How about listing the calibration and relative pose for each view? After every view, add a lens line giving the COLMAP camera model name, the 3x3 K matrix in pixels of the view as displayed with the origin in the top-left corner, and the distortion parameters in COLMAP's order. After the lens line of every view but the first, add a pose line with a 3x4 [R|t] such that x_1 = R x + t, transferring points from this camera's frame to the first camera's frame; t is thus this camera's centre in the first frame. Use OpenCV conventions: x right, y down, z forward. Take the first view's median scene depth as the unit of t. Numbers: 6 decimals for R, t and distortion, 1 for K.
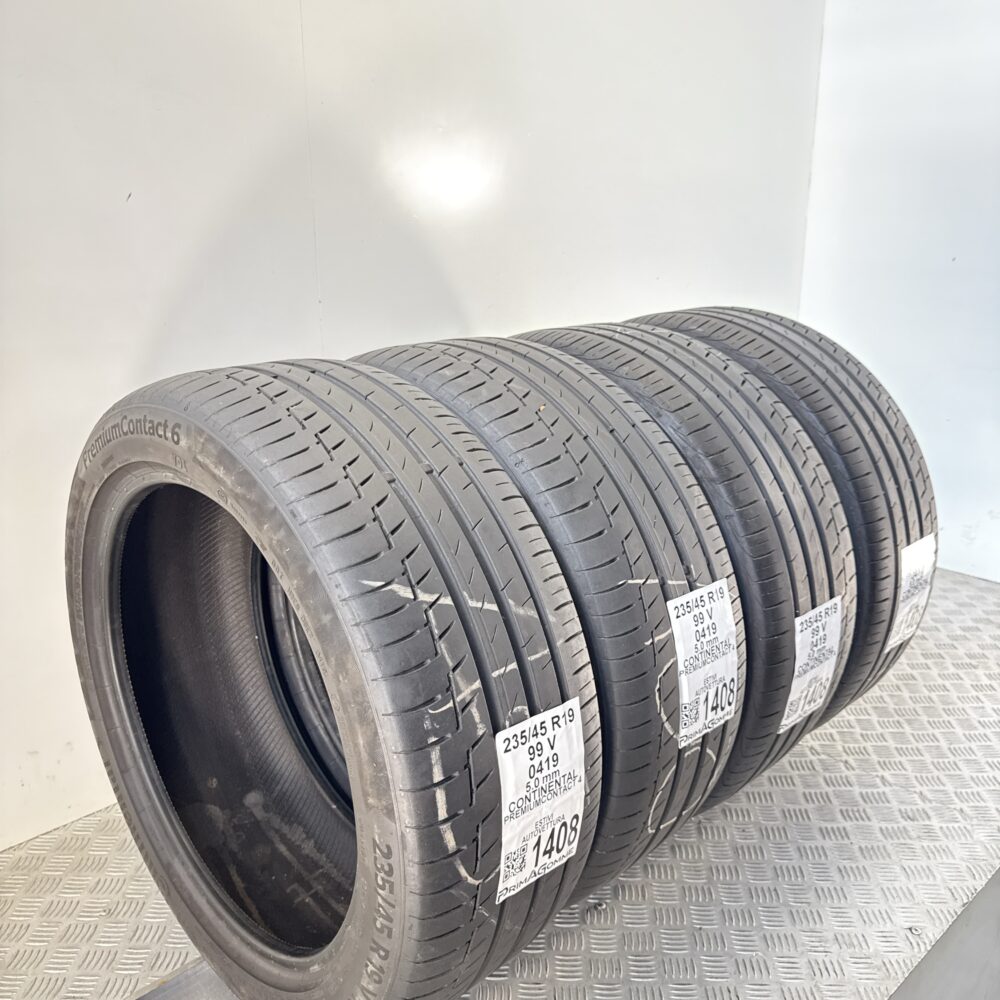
lens RADIAL K [[951.5, 0, 519.2], [0, 951.5, 499.3], [0, 0, 1]] dist [0.122427, -0.335795]
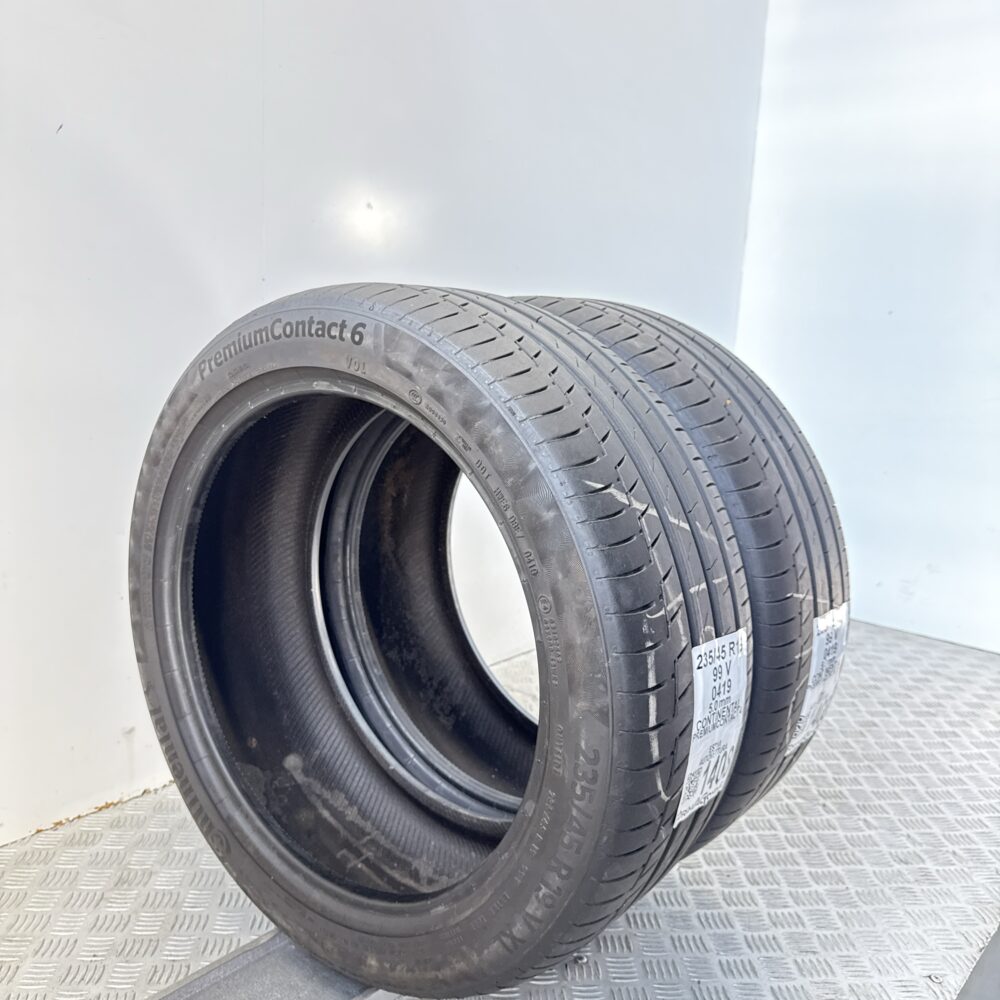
lens RADIAL K [[951.5, 0, 519.2], [0, 951.5, 499.3], [0, 0, 1]] dist [0.122427, -0.335795]
pose [[0.987186, 0.074080, 0.141334, -0.334121], [-0.066341, 0.996068, -0.058711, 0.150607], [-0.145127, 0.048582, 0.988220, 0.030979]]
